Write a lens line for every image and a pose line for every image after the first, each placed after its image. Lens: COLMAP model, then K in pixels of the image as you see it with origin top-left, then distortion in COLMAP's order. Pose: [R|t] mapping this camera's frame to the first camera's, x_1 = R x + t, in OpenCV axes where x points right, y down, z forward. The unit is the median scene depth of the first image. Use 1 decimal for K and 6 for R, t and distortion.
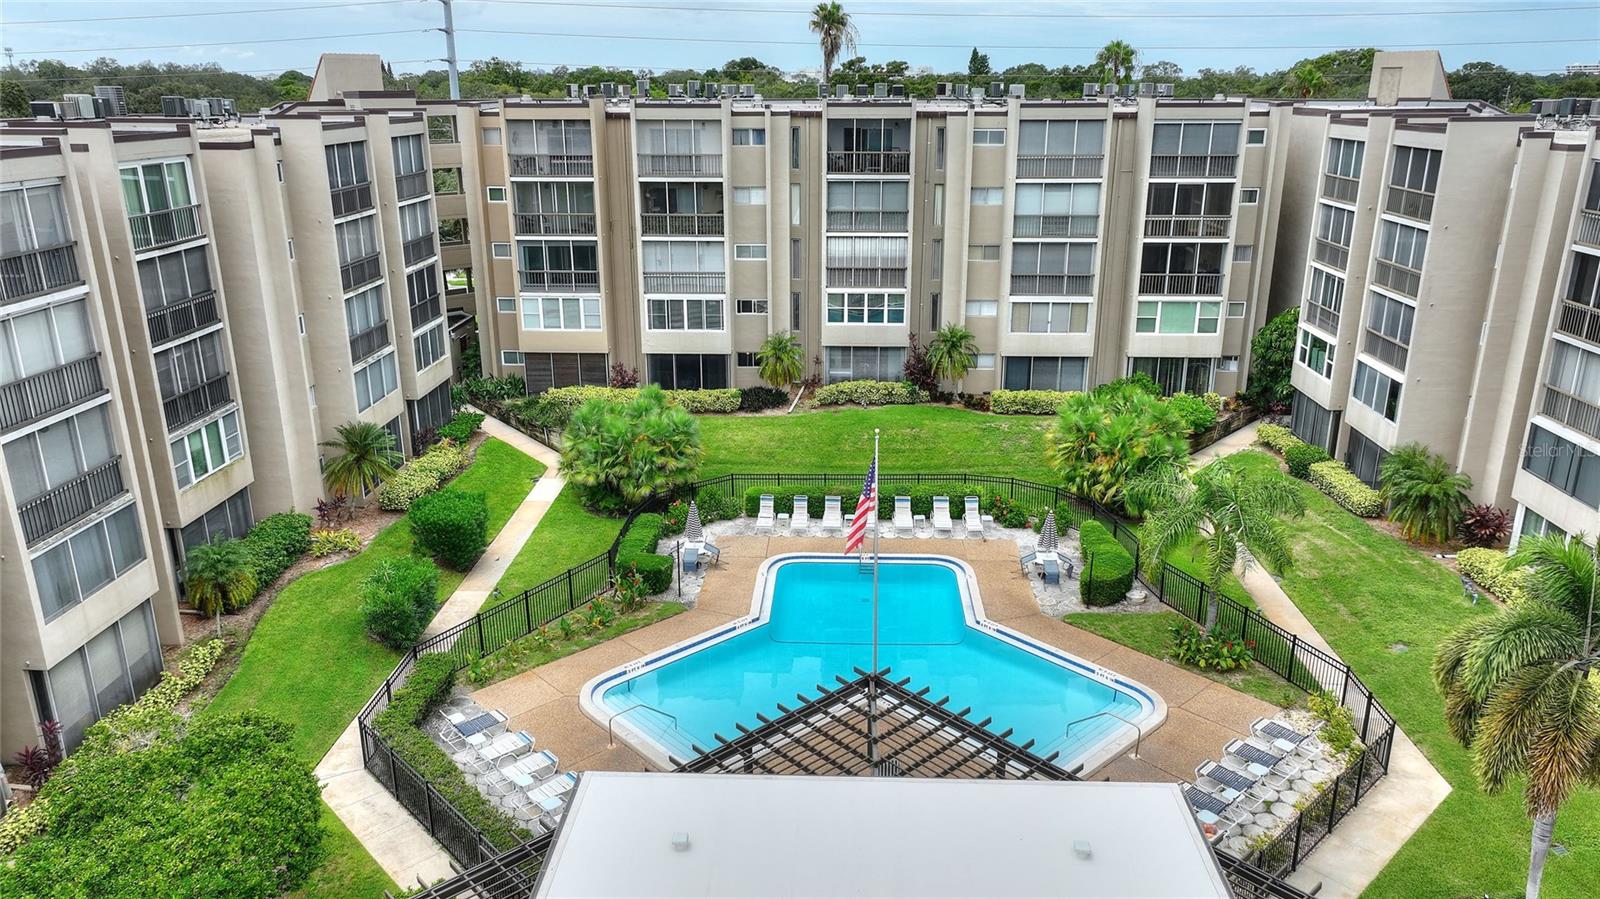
lens RADIAL K [[1109.1, 0, 796.8], [0, 1109.1, 444.0], [0, 0, 1]] dist [-0.001988, 0.010668]
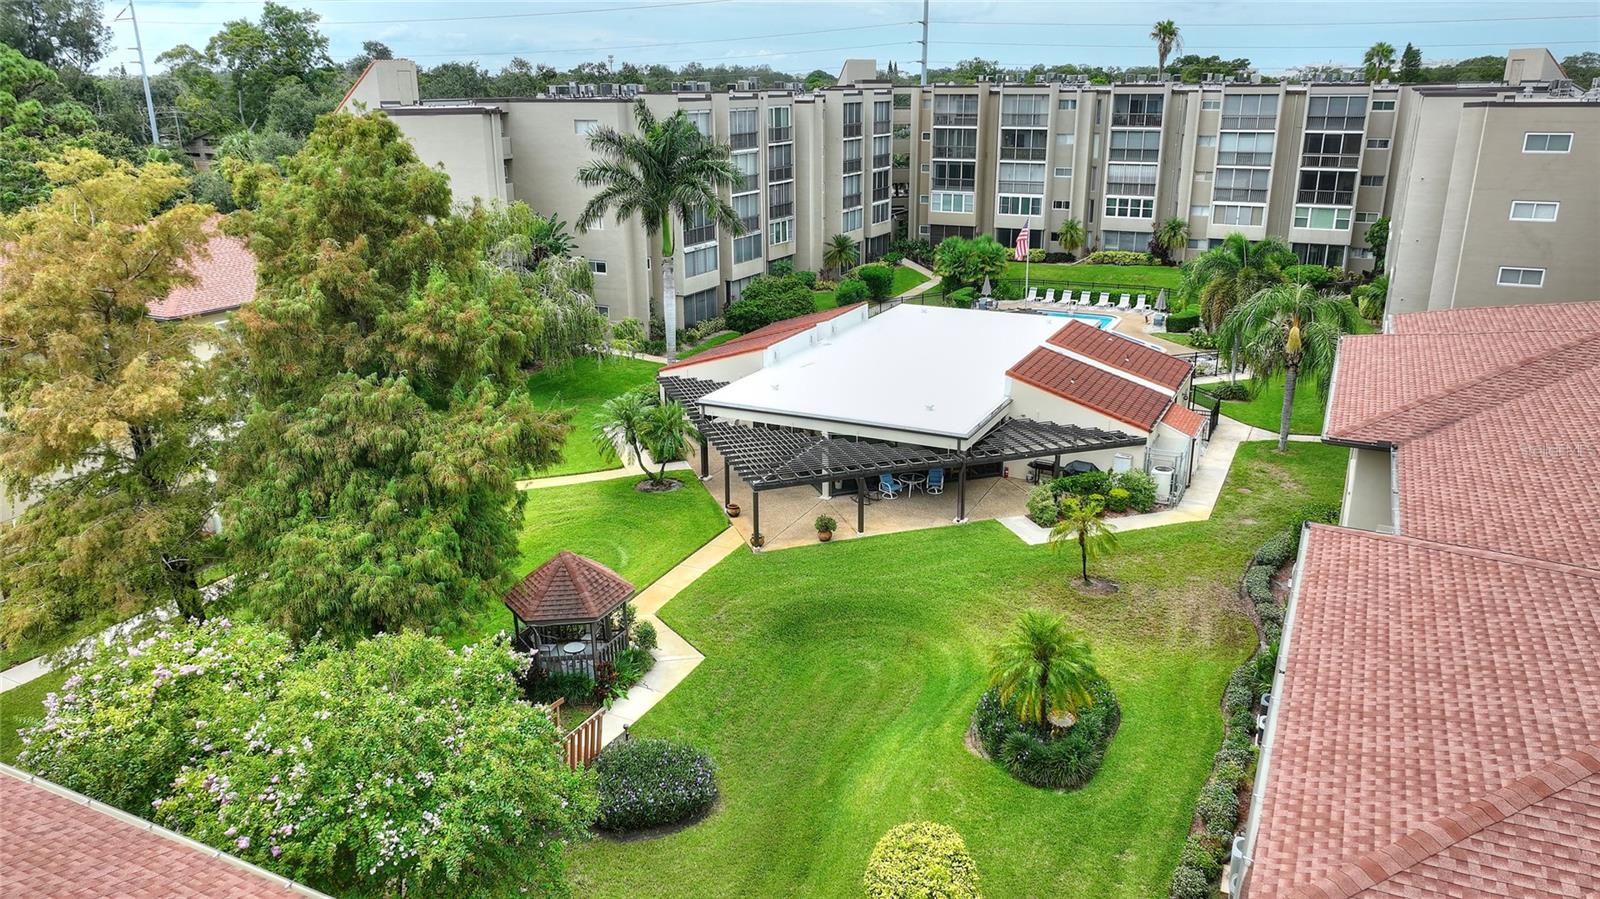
lens RADIAL K [[1109.1, 0, 803.9], [0, 1109.1, 451.9], [0, 0, 1]] dist [-0.001988, 0.010668]
pose [[0.914548, 0.124647, -0.384793, 0.317904], [-0.121439, 0.992059, 0.032733, 0.259953], [0.385818, 0.016793, 0.922422, -0.766089]]
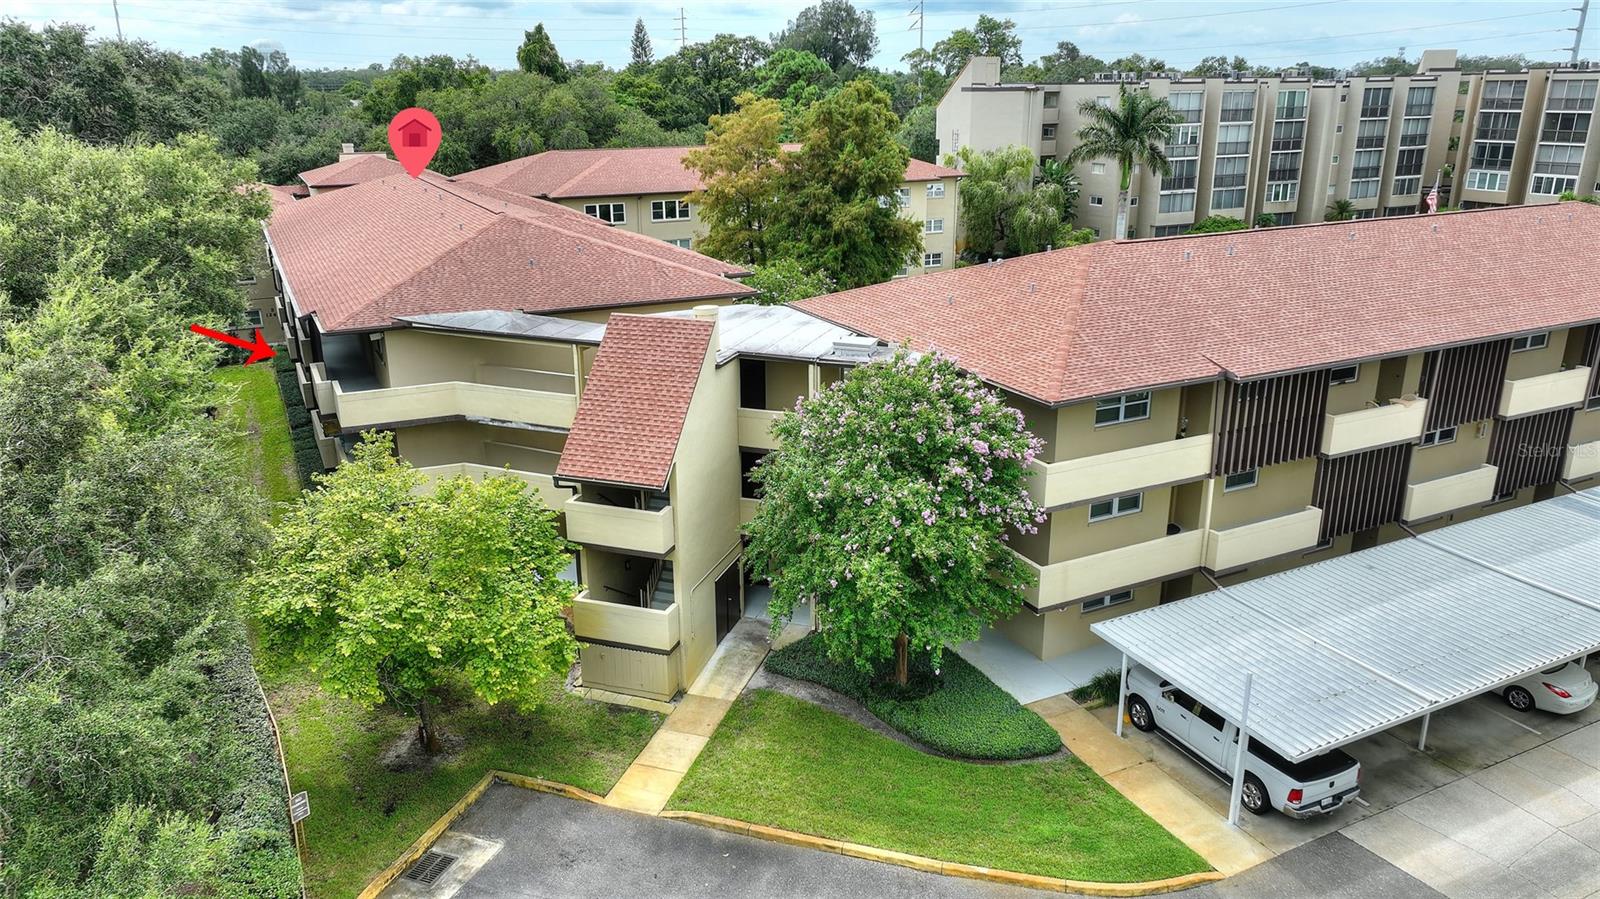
lens RADIAL K [[1109.1, 0, 798.3], [0, 1109.1, 448.1], [0, 0, 1]] dist [-0.001988, 0.010668]
pose [[0.477837, 0.273143, -0.834904, 0.986465], [-0.266096, 0.950783, 0.158760, 0.347919], [0.837177, 0.146304, 0.527001, -0.993766]]
